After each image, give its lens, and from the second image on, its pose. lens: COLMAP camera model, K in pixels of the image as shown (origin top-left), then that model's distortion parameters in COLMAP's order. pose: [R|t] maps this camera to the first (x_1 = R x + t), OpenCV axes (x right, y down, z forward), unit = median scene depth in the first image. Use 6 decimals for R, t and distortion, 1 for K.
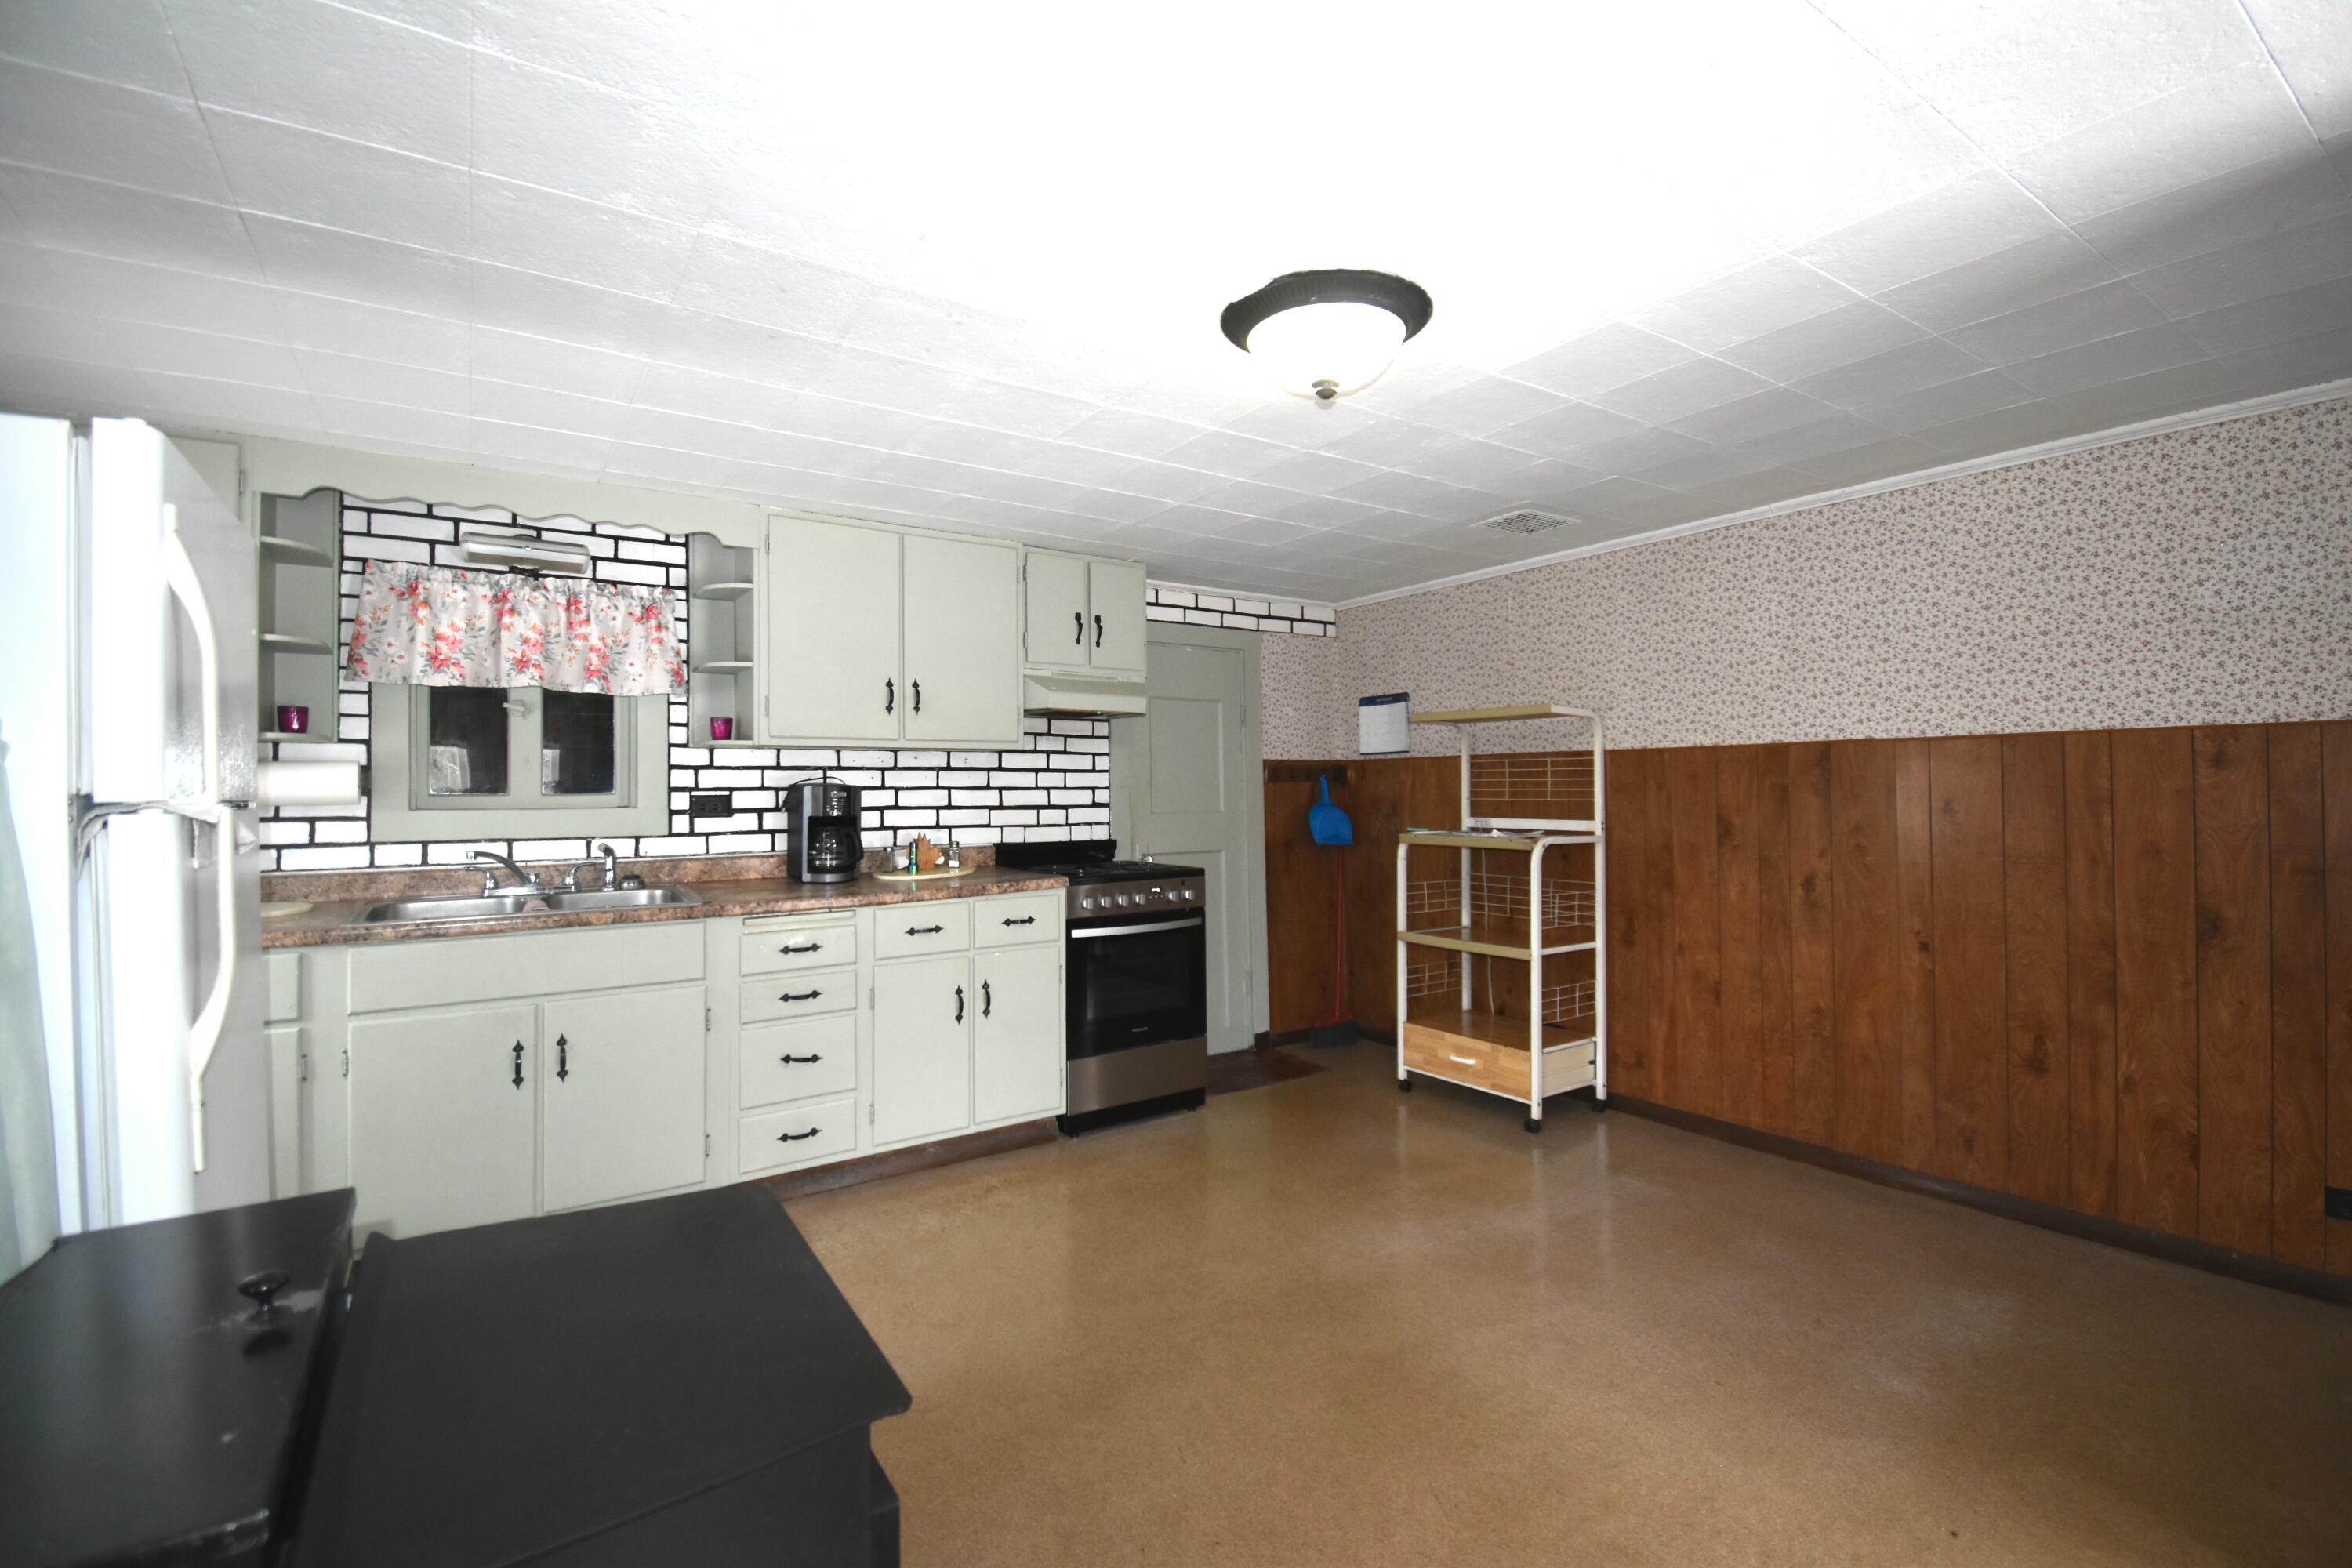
lens RADIAL K [[1044.7, 0, 1189.4], [0, 1044.7, 774.1], [0, 0, 1]] dist [0.025678, -0.030382]
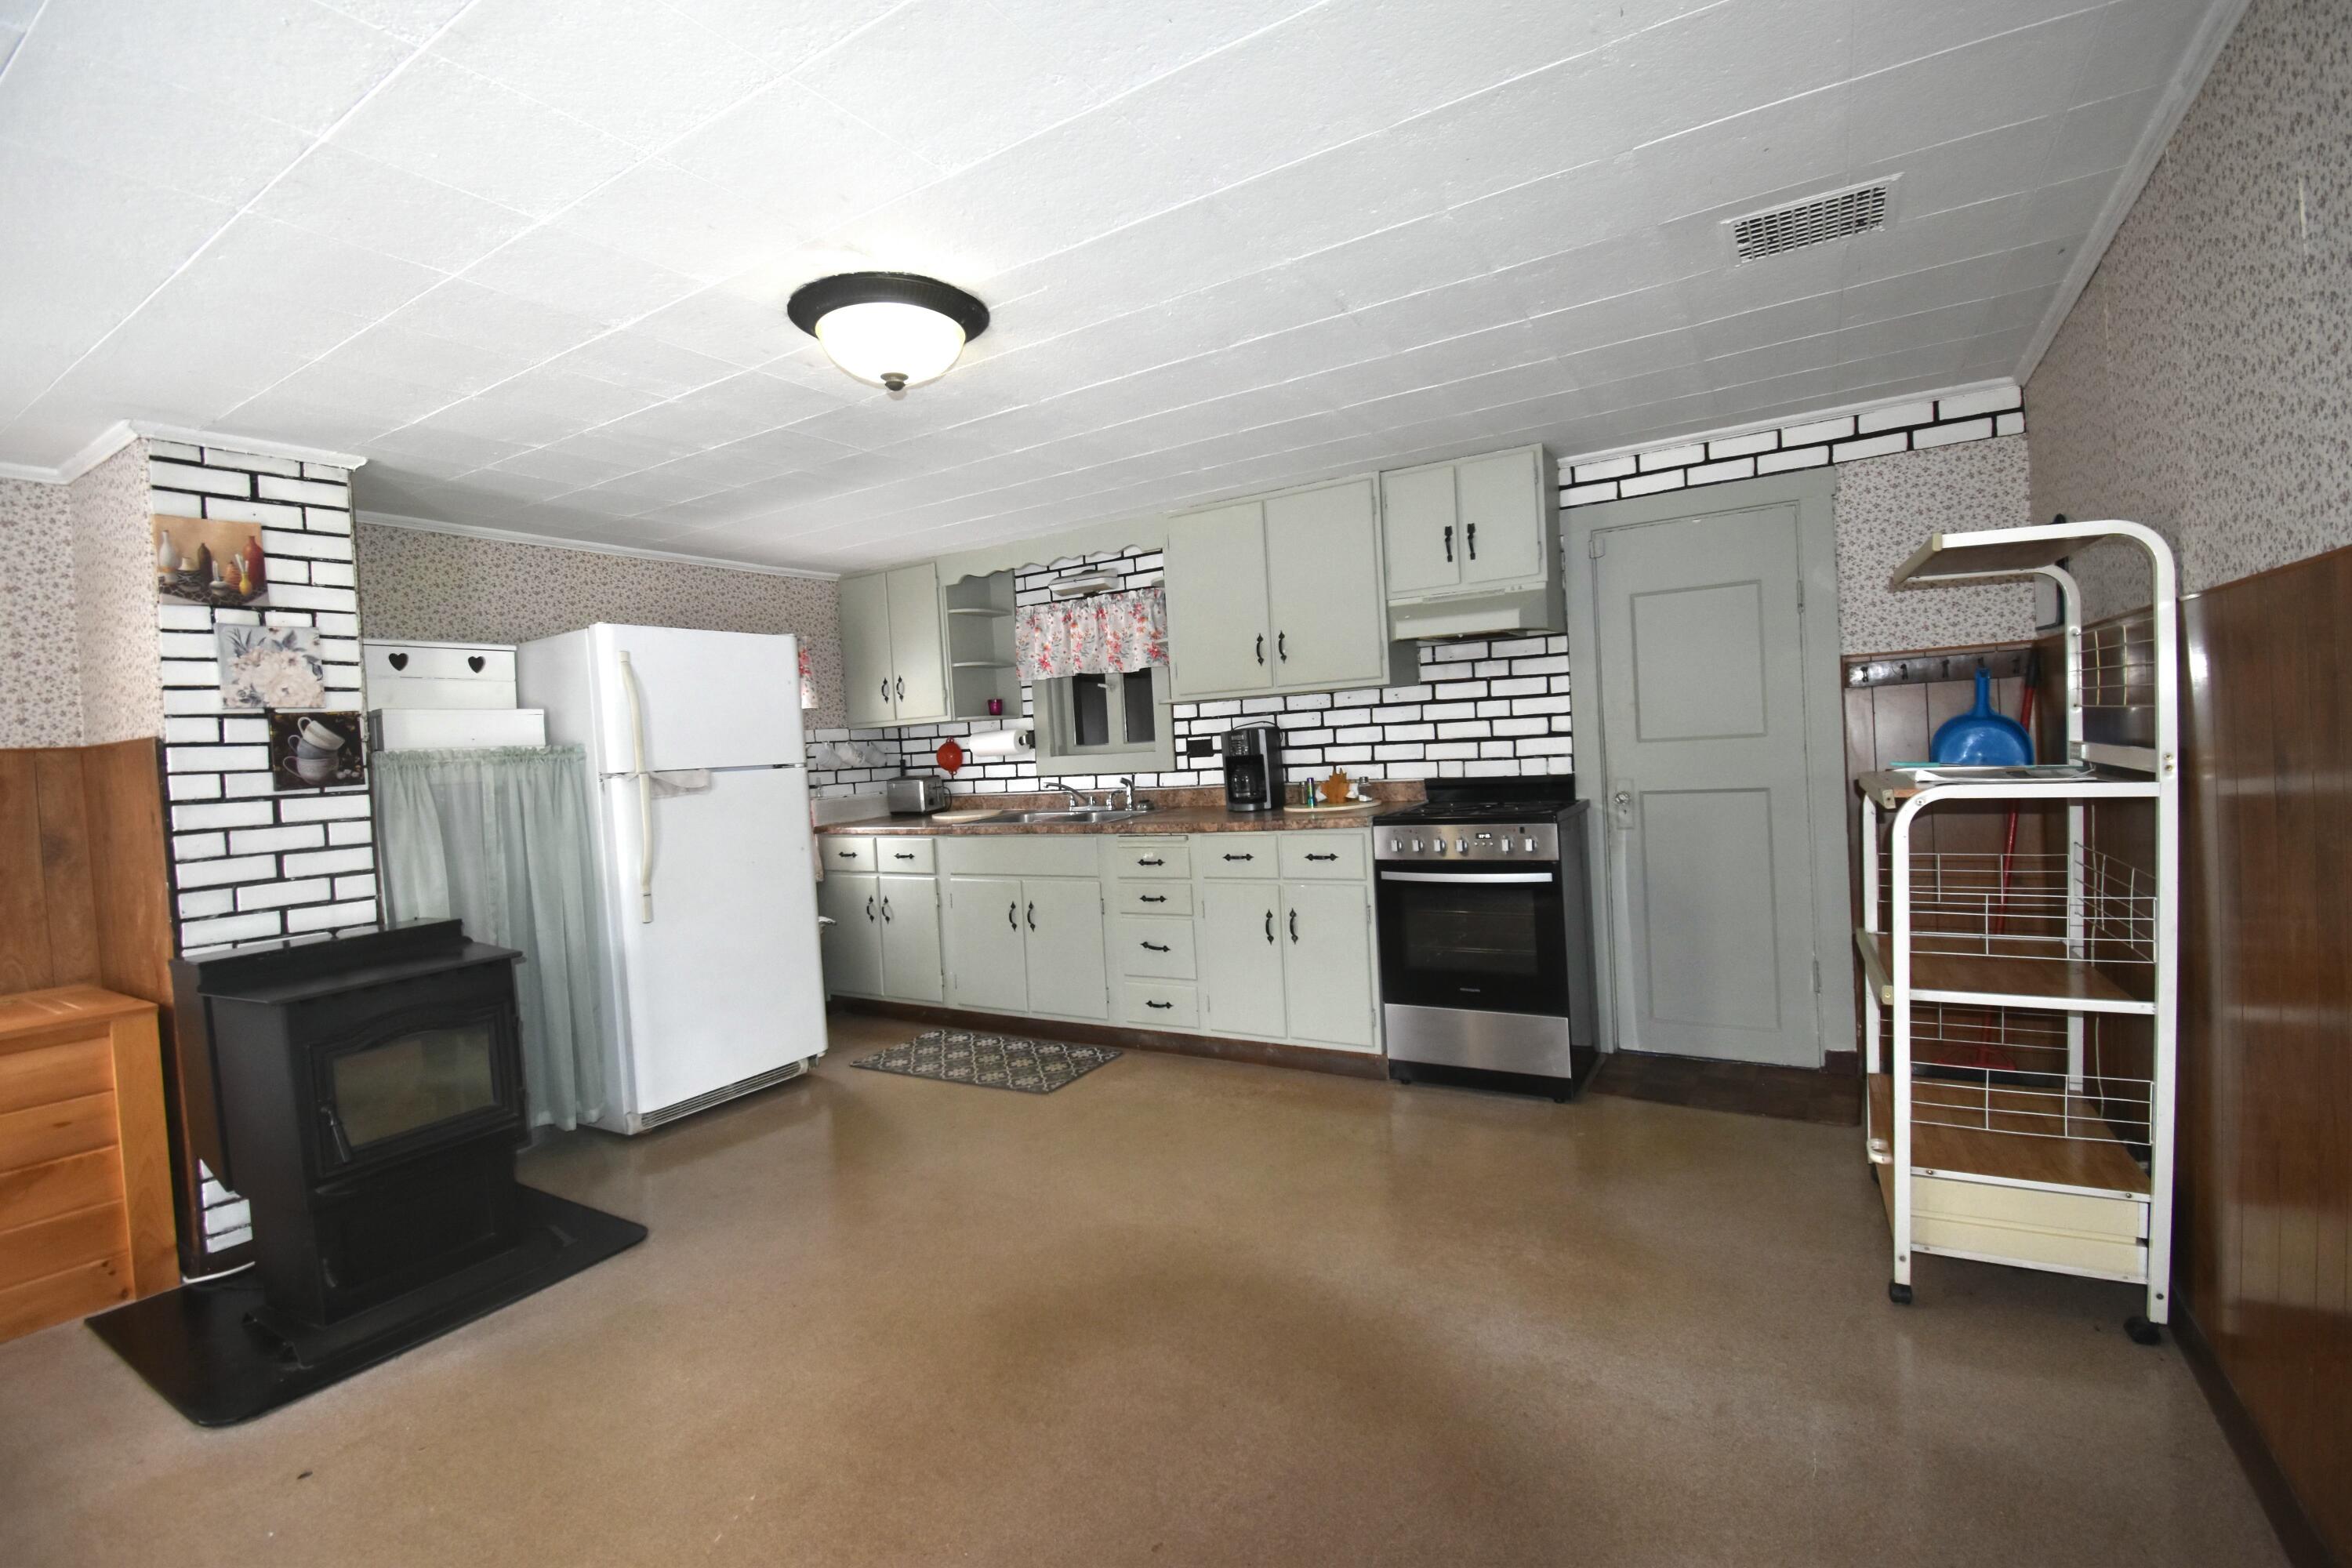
lens RADIAL K [[1044.7, 0, 1189.4], [0, 1044.7, 774.1], [0, 0, 1]] dist [0.025678, -0.030382]
pose [[0.408844, 0.011735, -0.912529, 0.655682], [0.068466, 0.996705, 0.043492, 0.004799], [0.910033, -0.080258, 0.406693, 0.423963]]
